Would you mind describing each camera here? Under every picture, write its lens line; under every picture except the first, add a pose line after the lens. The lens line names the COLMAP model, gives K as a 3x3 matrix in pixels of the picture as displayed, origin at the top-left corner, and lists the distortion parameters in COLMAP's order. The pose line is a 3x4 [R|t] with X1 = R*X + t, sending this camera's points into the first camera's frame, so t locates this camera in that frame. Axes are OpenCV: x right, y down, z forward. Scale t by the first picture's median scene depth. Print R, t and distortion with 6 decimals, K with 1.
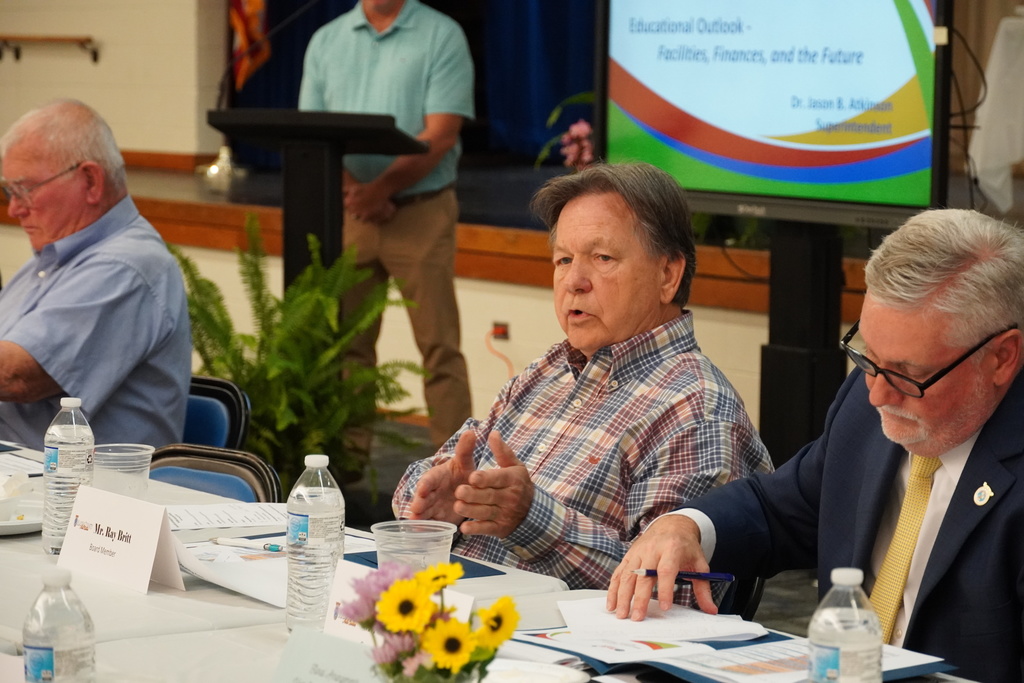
lens RADIAL K [[3148.9, 0, 512.9], [0, 3148.9, 340.4], [0, 0, 1]] dist [0.301421, 0.000000]
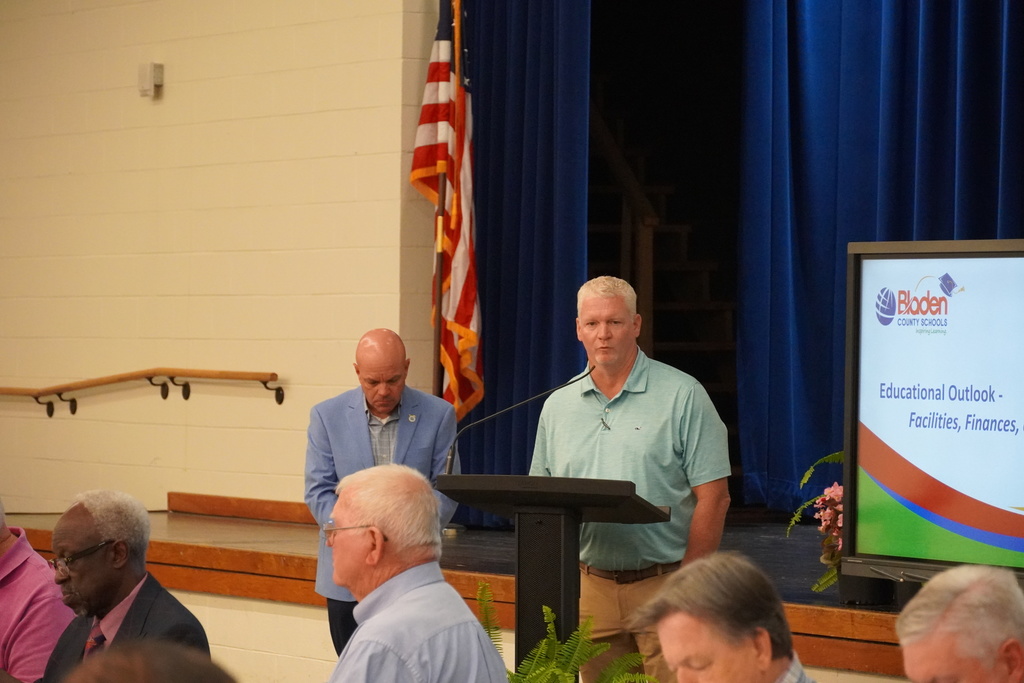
lens RADIAL K [[4252.9, 0, 512.9], [0, 4252.9, 341.6], [0, 0, 1]] dist [0.115042, 0.000000]
pose [[0.998085, 0.001585, -0.061835, 0.005226], [-0.007429, 0.995508, -0.094386, 0.008160], [0.061408, 0.094665, 0.993613, -0.278104]]
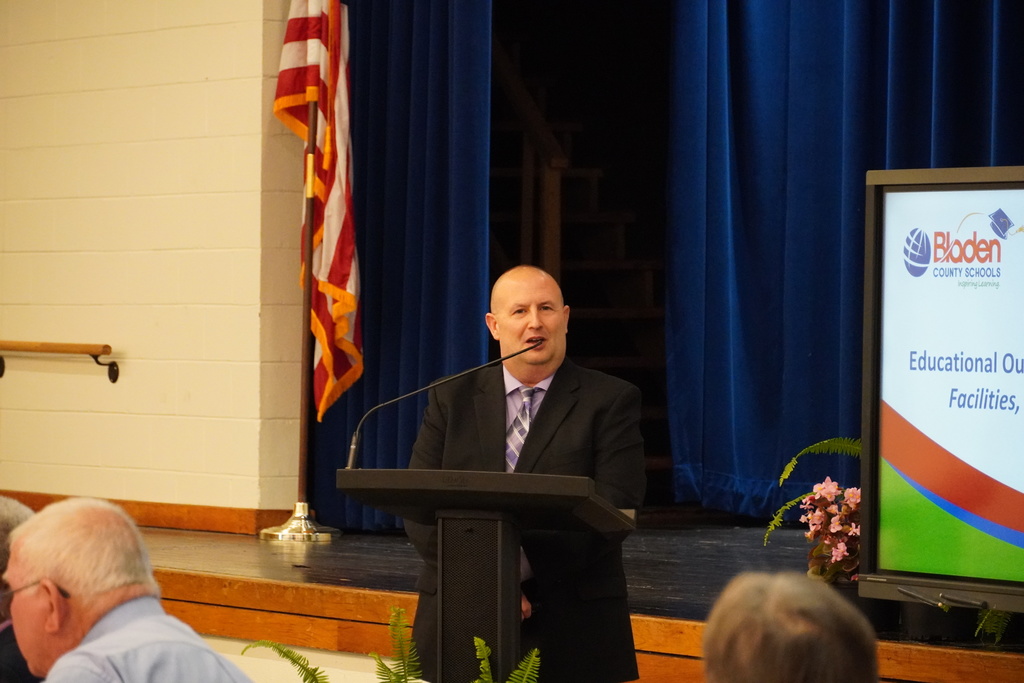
lens RADIAL K [[4743.0, 0, 509.4], [0, 4743.0, 341.0], [0, 0, 1]] dist [0.081029, 0.000000]
pose [[0.999601, 0.000804, -0.028237, -0.024541], [-0.003323, 0.996002, -0.089269, -0.003232], [0.028053, 0.089327, 0.995607, -0.116199]]
